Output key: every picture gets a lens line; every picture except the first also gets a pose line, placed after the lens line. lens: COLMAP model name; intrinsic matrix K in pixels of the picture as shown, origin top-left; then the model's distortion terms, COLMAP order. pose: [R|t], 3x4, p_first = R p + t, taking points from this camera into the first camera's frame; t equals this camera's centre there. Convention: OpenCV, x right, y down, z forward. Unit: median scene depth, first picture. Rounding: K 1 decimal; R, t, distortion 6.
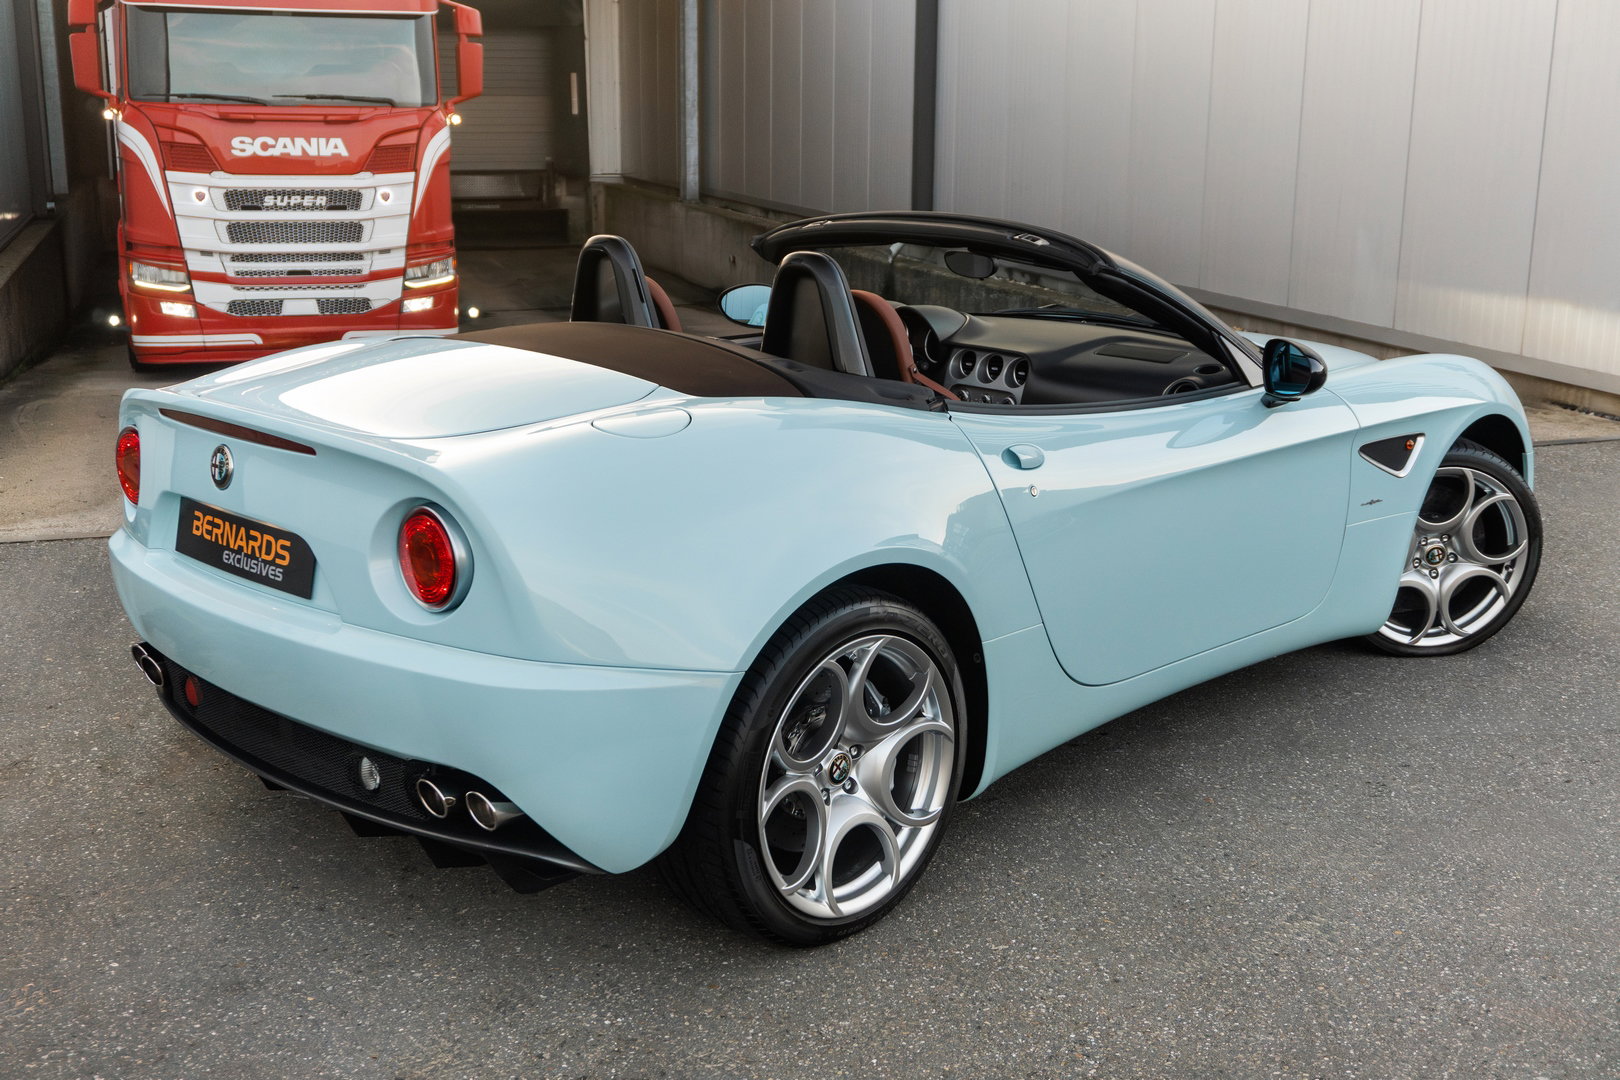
lens RADIAL K [[1849.5, 0, 818.2], [0, 1849.5, 548.8], [0, 0, 1]] dist [-0.011392, 0.000000]
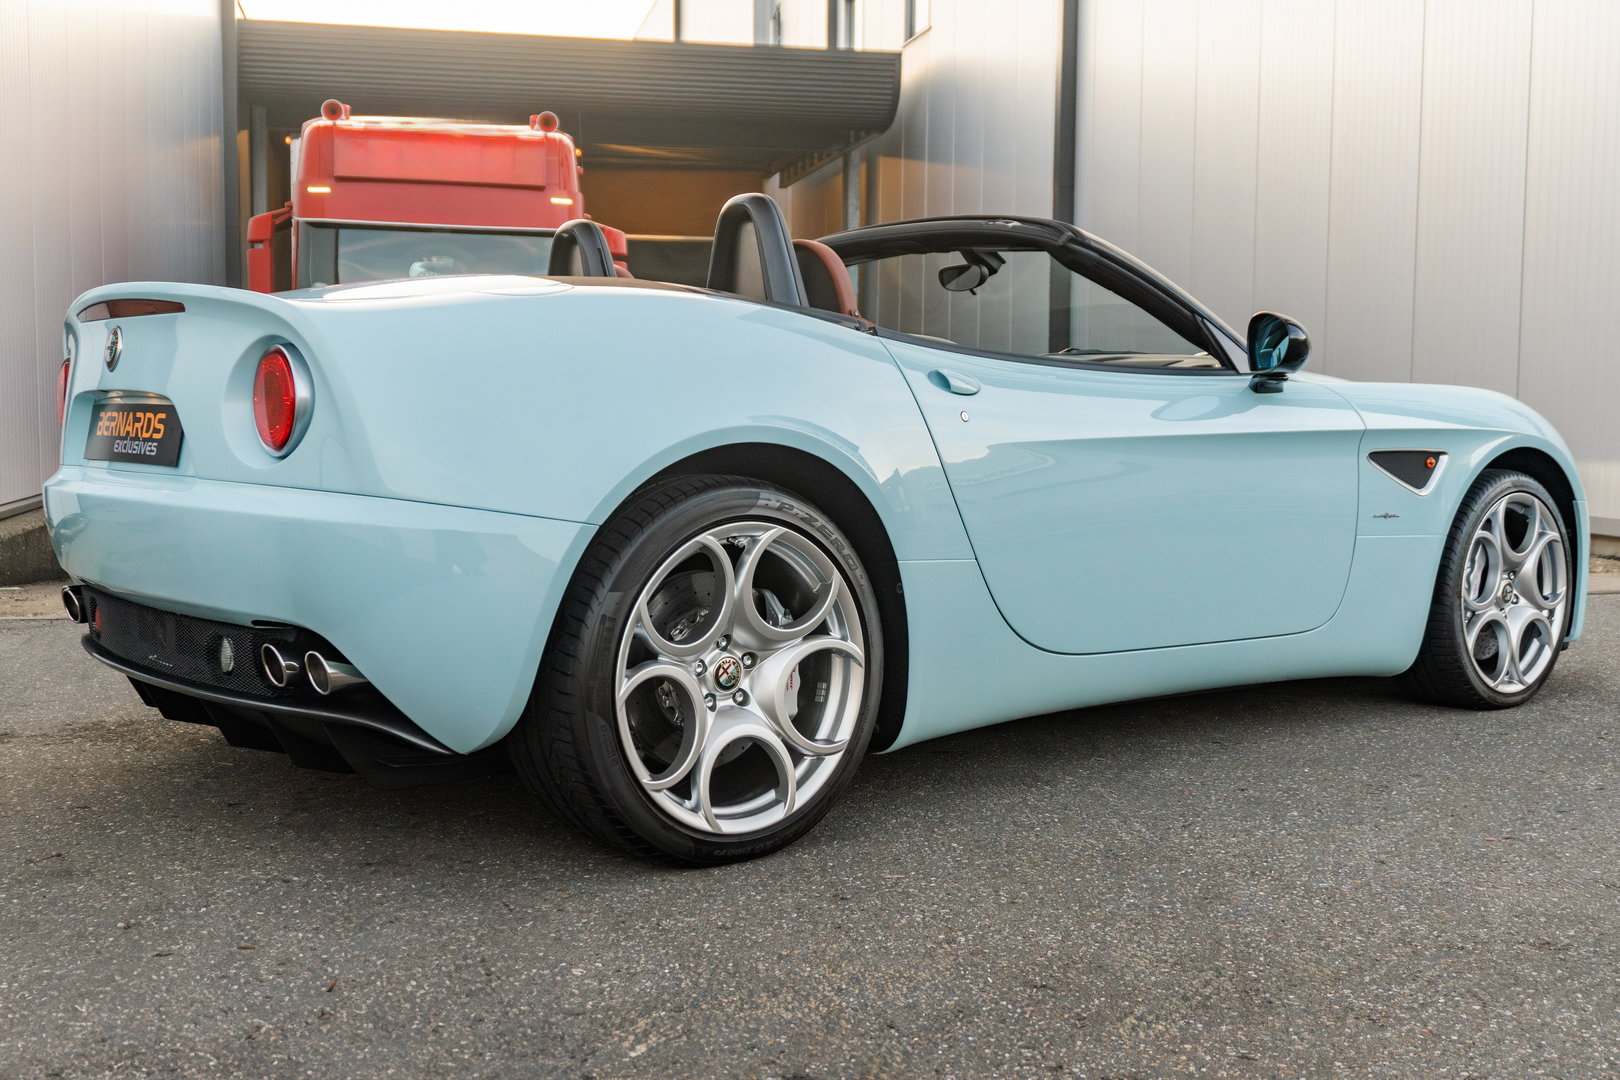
lens RADIAL K [[1794.6, 0, 818.3], [0, 1794.6, 534.8], [0, 0, 1]] dist [0.003318, 0.000000]
pose [[0.993932, 0.008780, -0.109647, 0.103144], [-0.027701, 0.984663, -0.172254, 0.135567], [0.106453, 0.174246, 0.978931, 0.074472]]
